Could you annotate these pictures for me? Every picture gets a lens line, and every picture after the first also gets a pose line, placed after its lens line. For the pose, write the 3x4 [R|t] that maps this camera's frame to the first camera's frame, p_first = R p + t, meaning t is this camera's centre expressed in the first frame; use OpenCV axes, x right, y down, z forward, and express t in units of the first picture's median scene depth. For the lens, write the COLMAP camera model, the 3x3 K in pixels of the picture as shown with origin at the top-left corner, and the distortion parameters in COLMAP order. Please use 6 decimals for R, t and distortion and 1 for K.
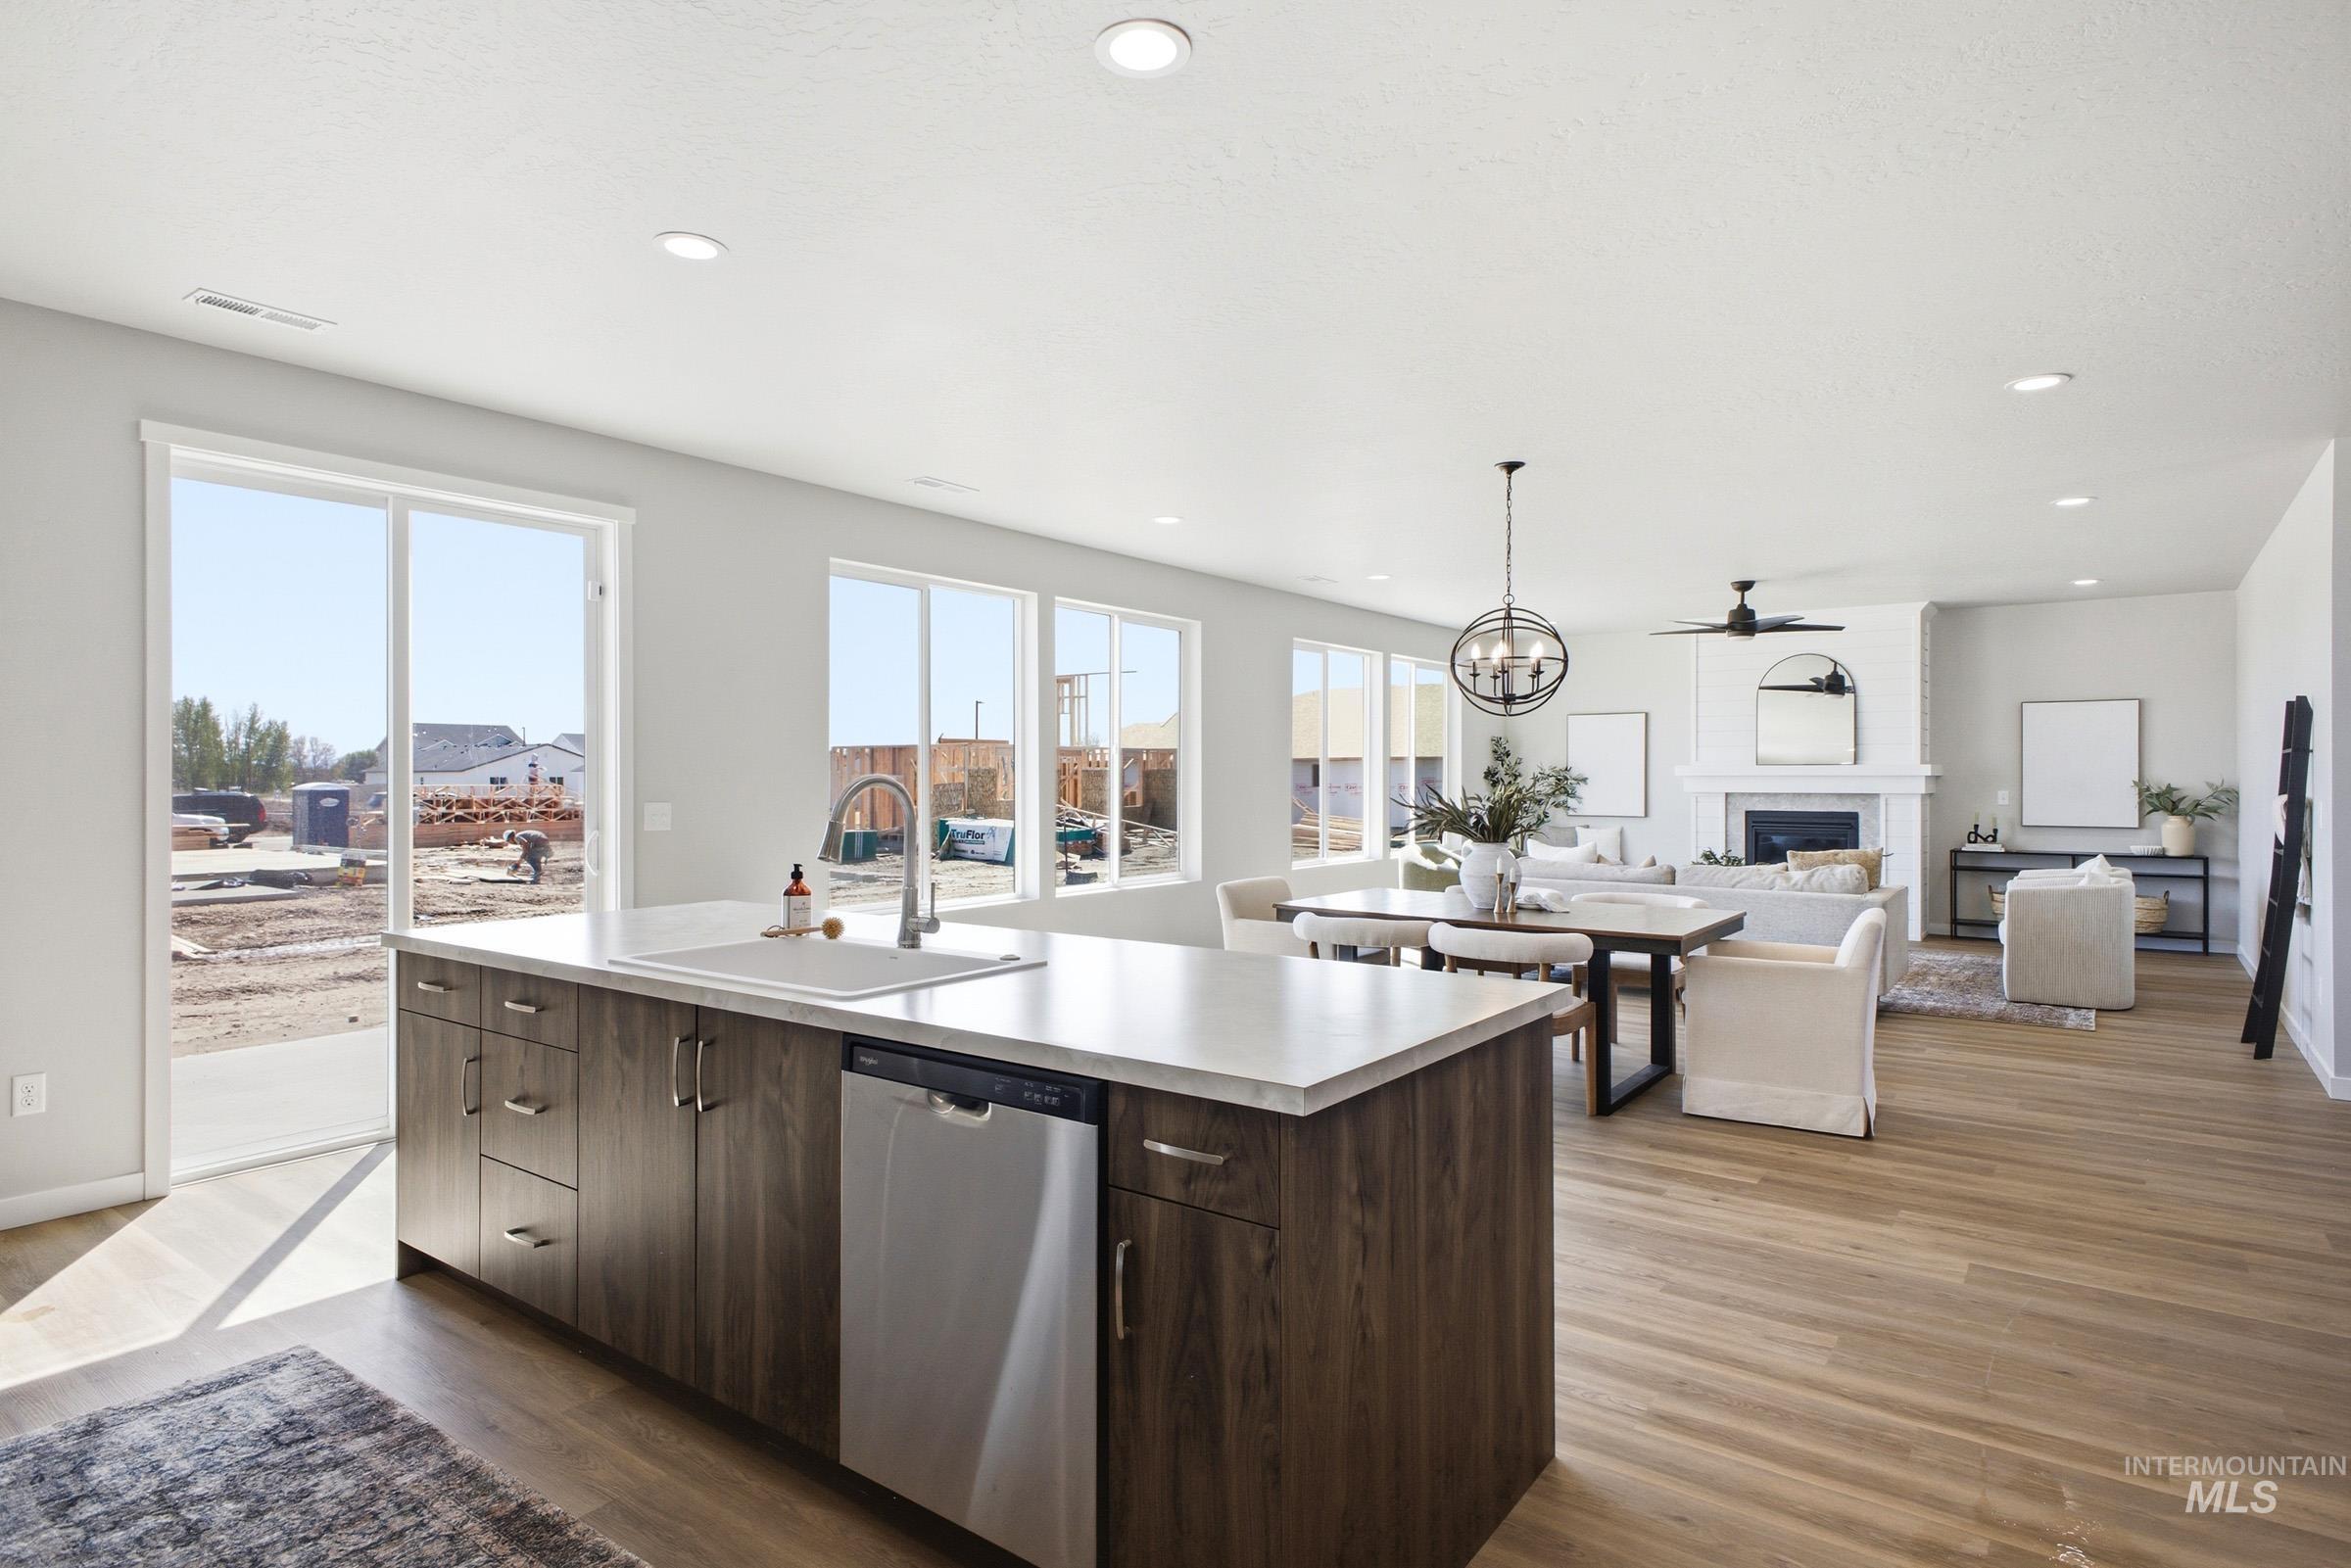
lens RADIAL K [[1253.9, 0, 1170.5], [0, 1253.9, 779.4], [0, 0, 1]] dist [0.026182, -0.002776]
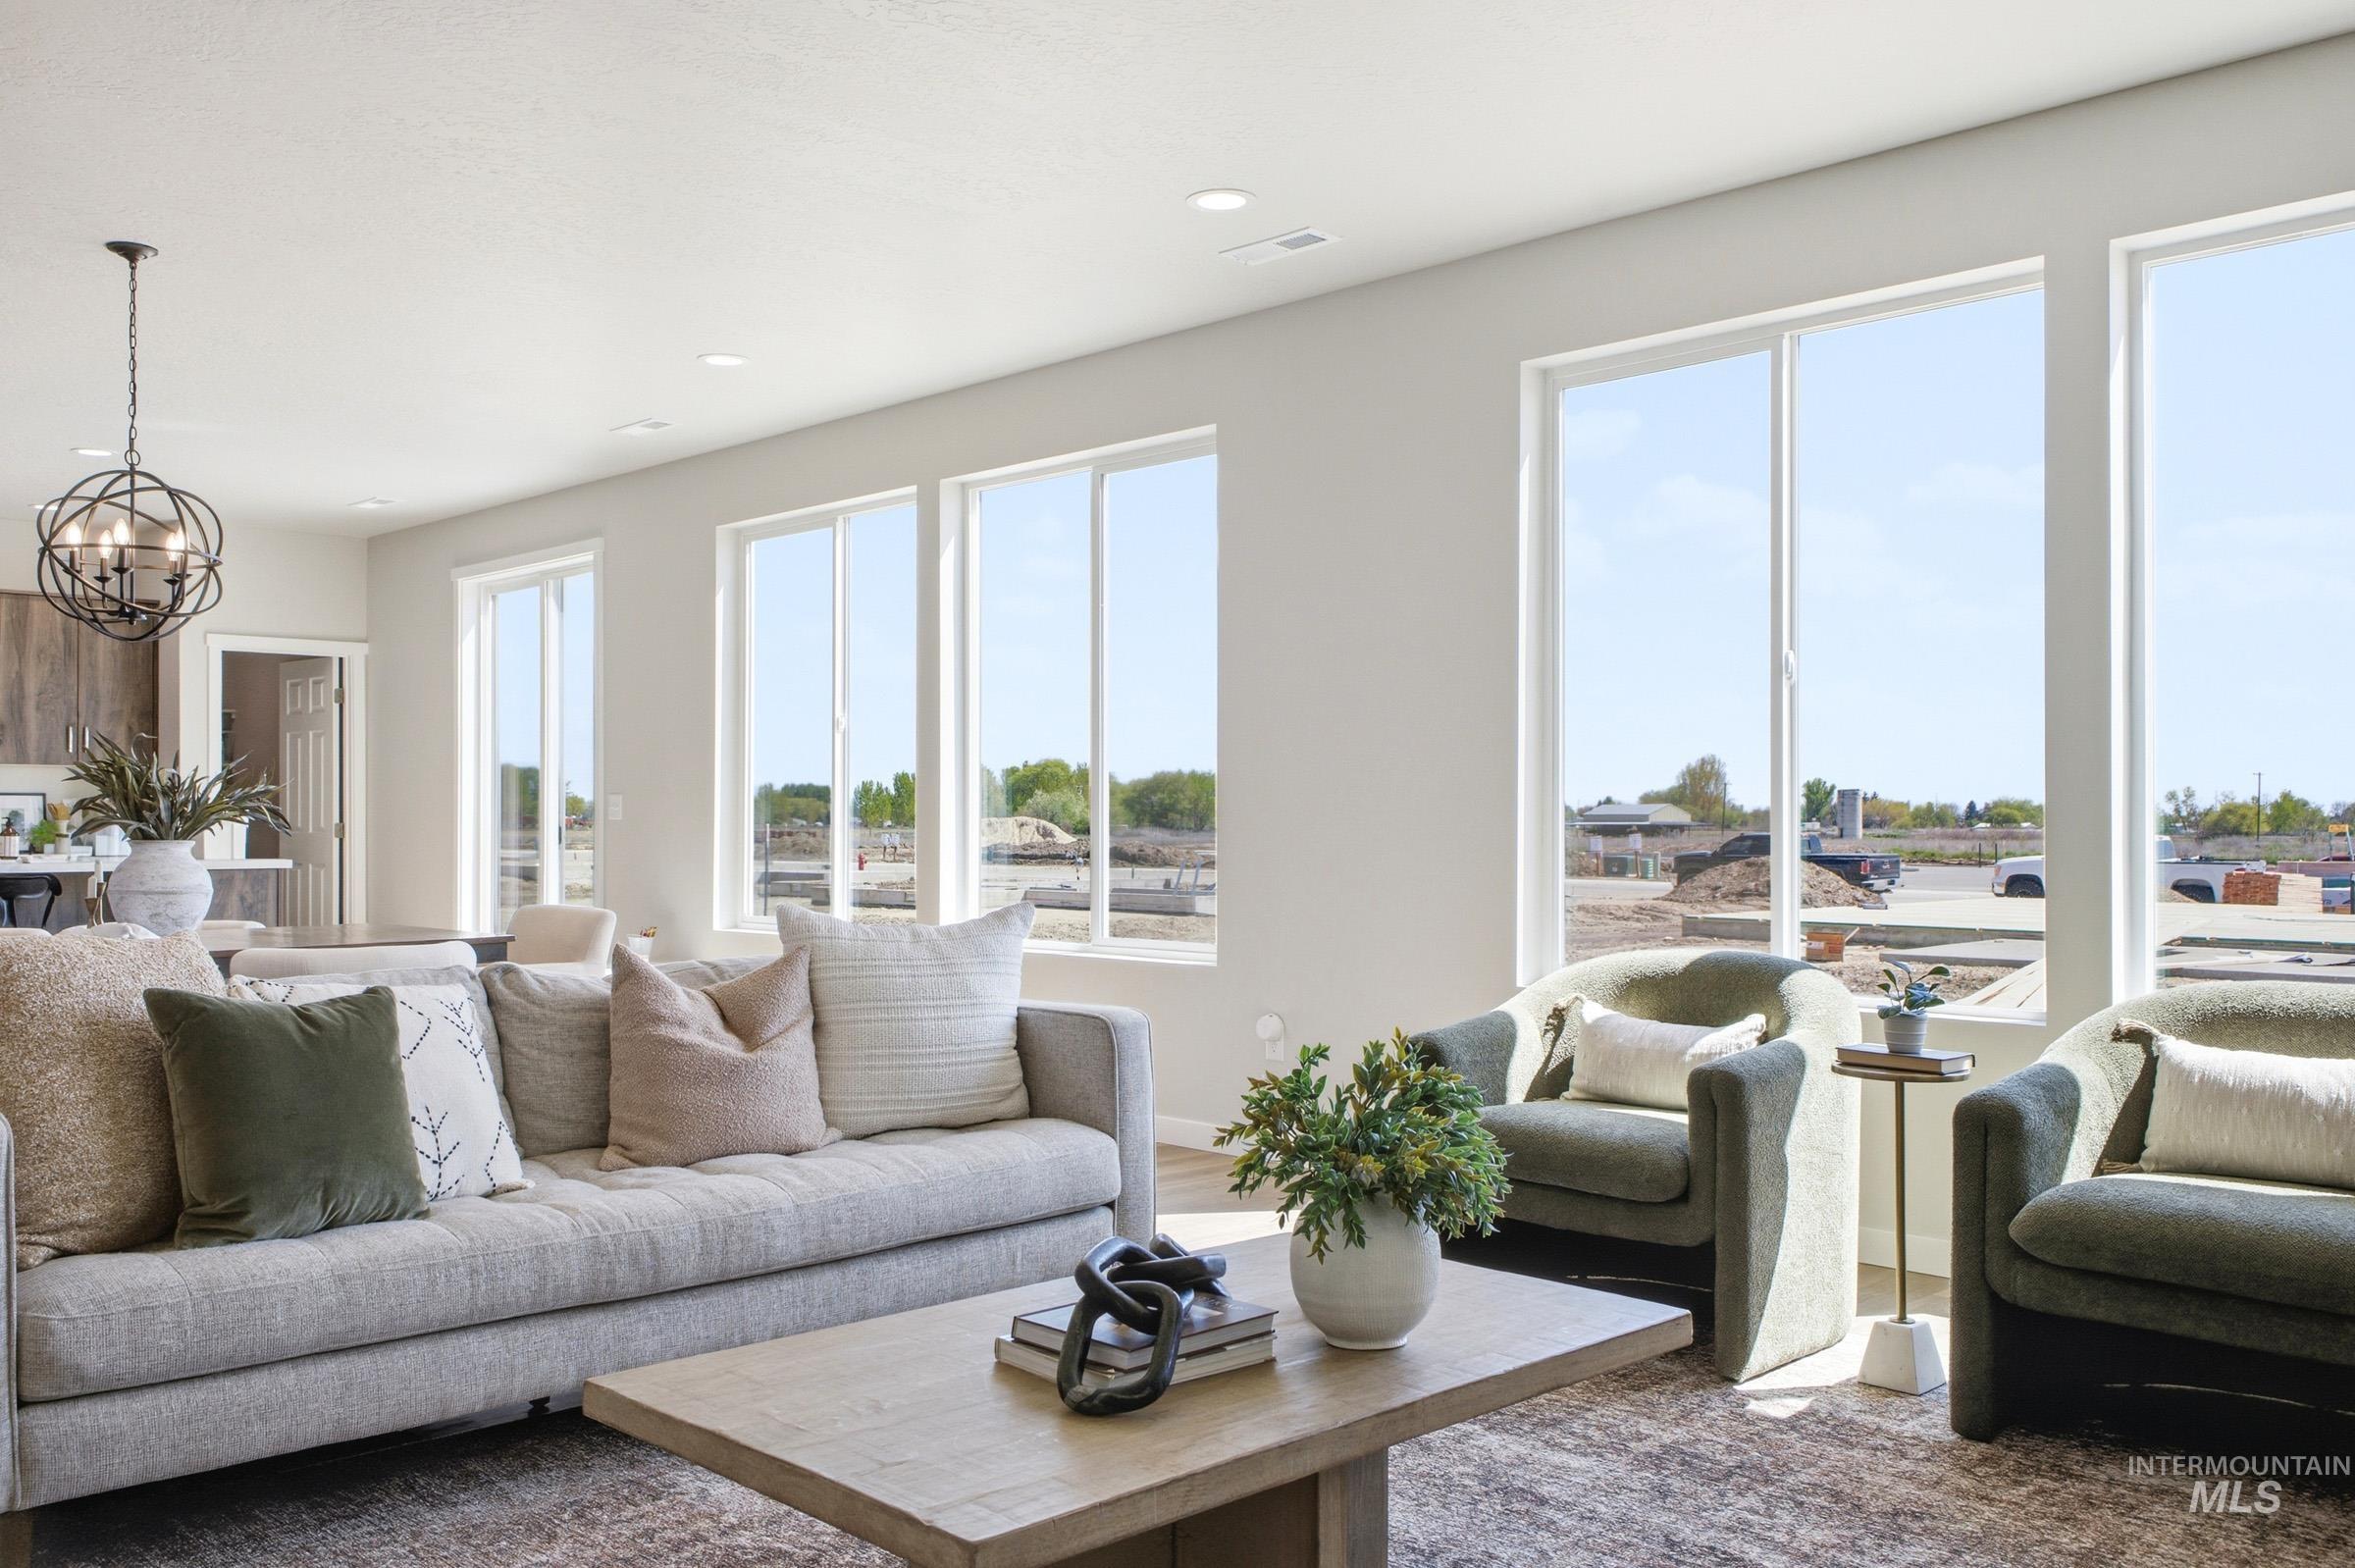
lens RADIAL K [[1949.1, 0, 1181.3], [0, 1949.1, 805.0], [0, 0, 1]] dist [0.009364, -0.015121]
pose [[-0.153912, -0.010830, -0.988025, 0.628323], [-0.005177, 0.999935, -0.010155, 0.022538], [0.988071, 0.003552, -0.153958, 0.903137]]
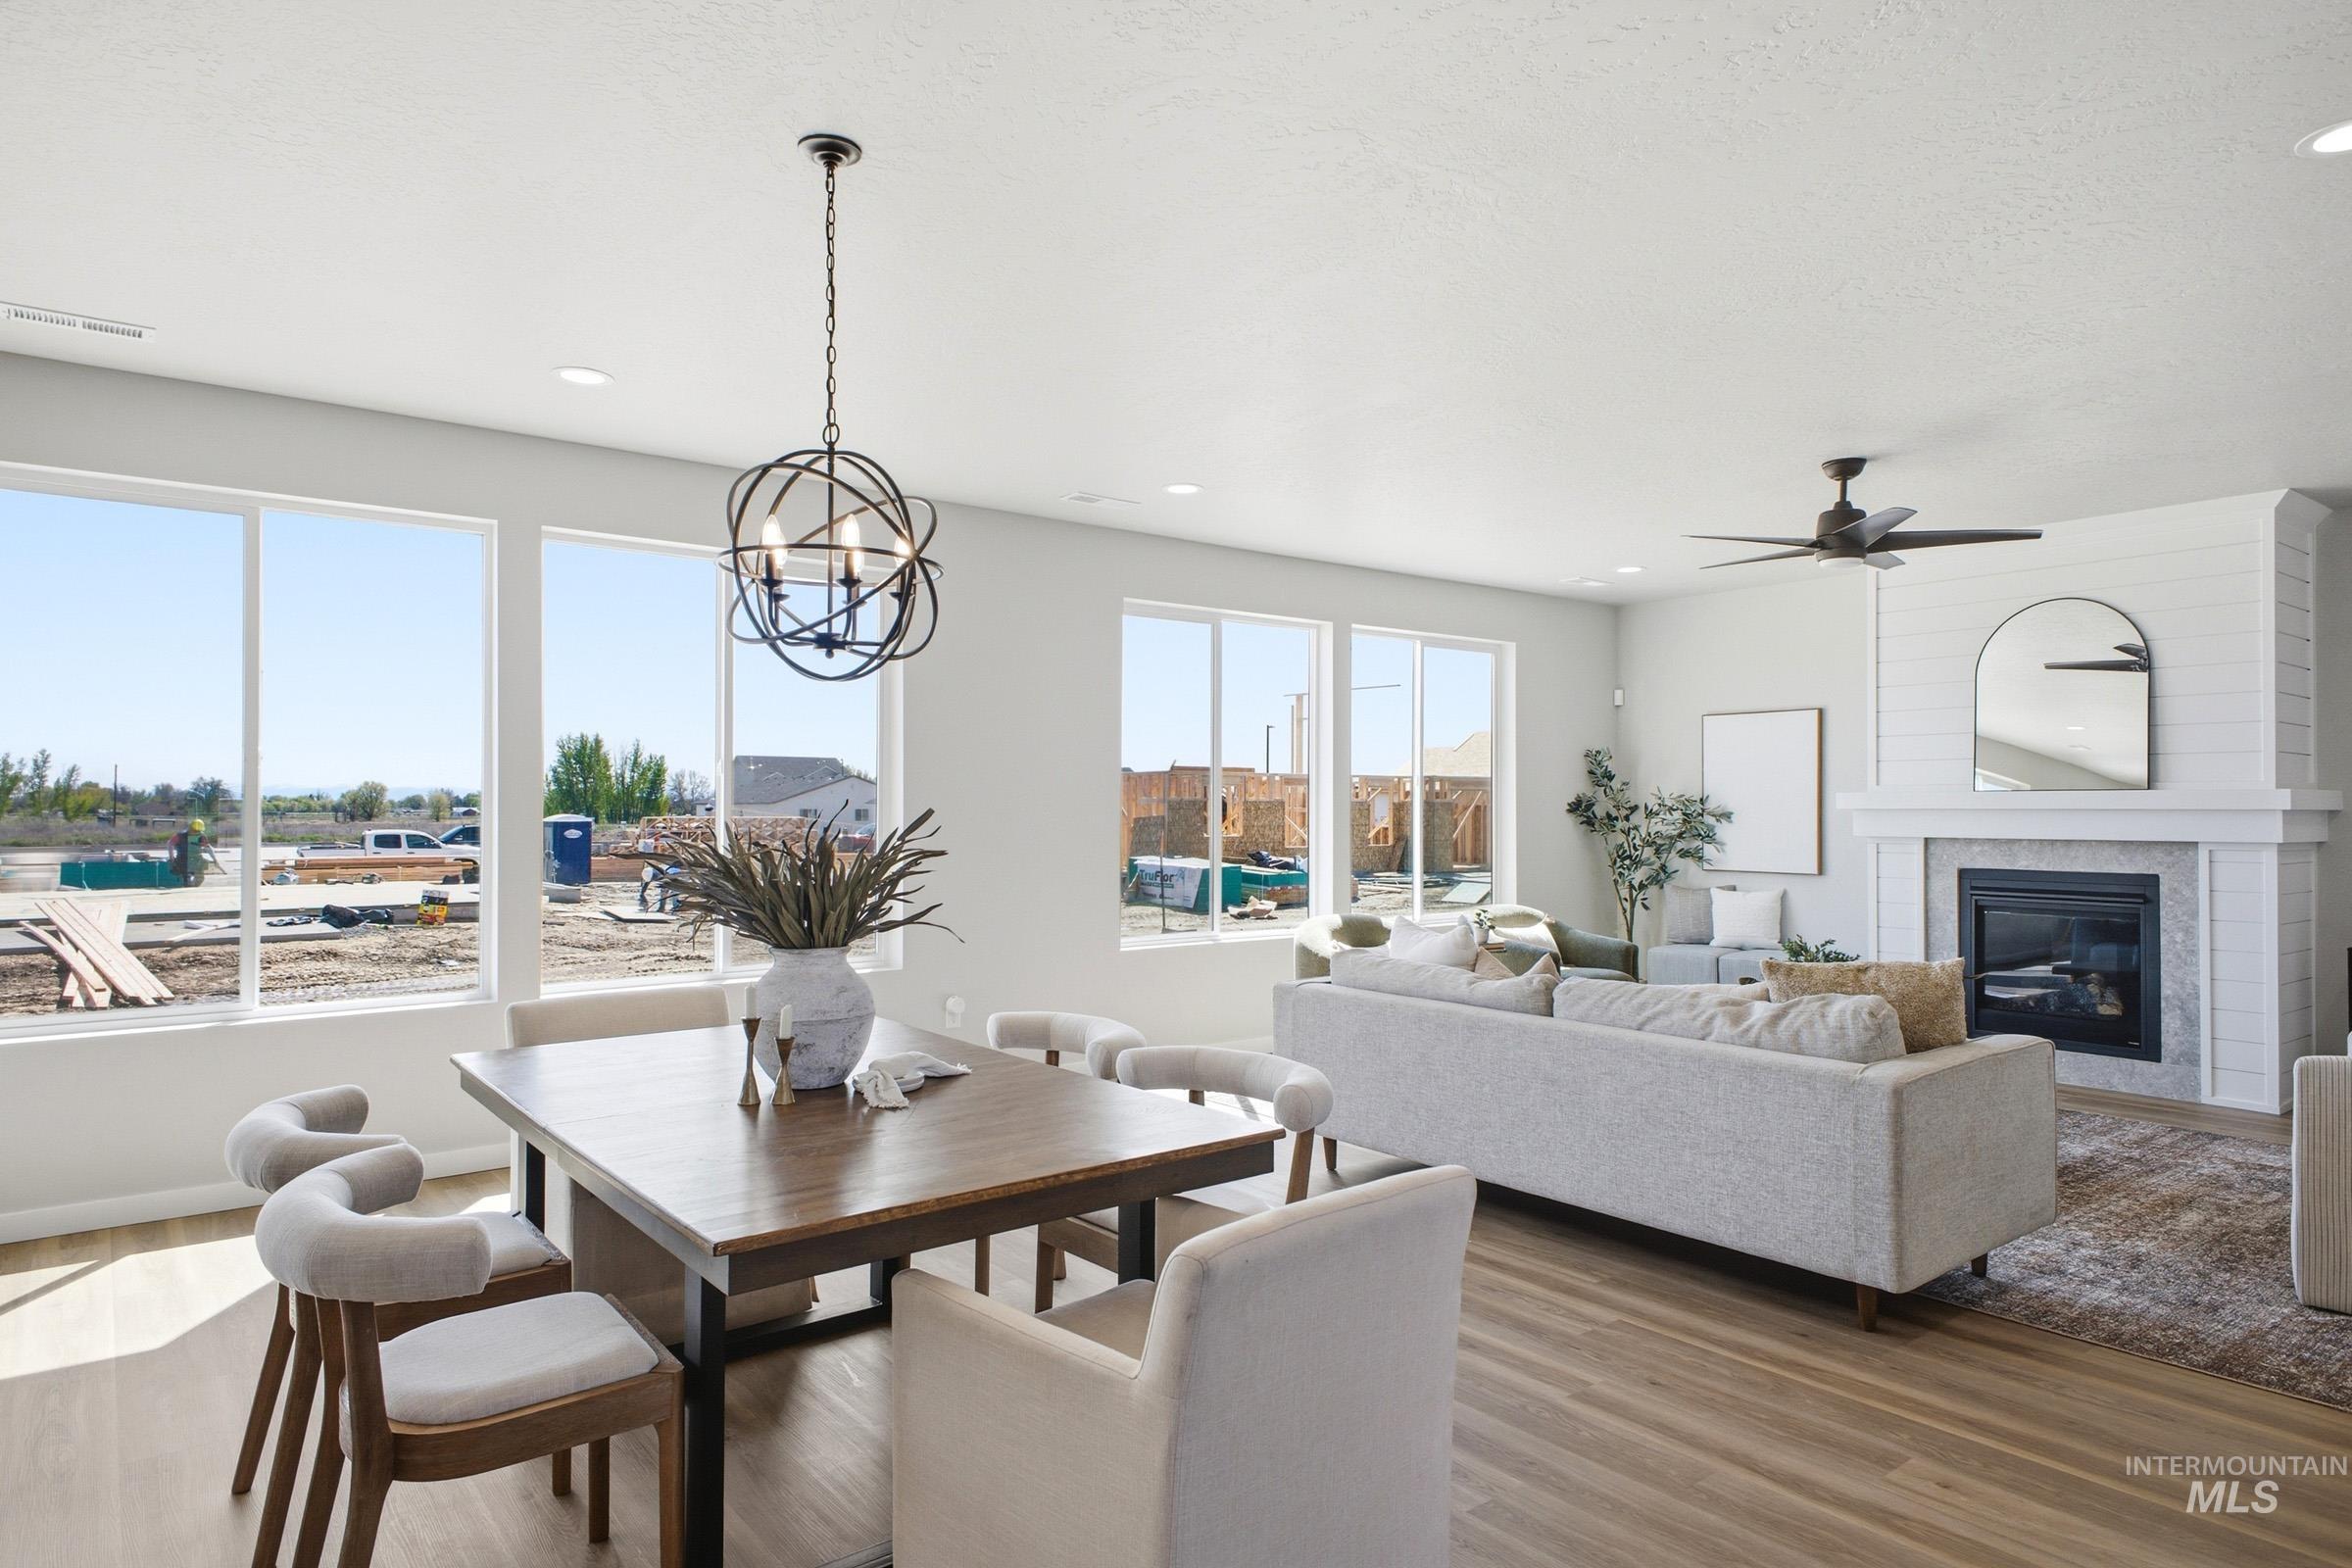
lens RADIAL K [[1362.4, 0, 1175.6], [0, 1362.4, 794.9], [0, 0, 1]] dist [0.050406, -0.033336]
pose [[0.964142, -0.000839, -0.265386, 0.287137], [-0.002634, 0.999915, -0.012732, -0.000380], [0.265374, 0.012975, 0.964058, 0.291333]]
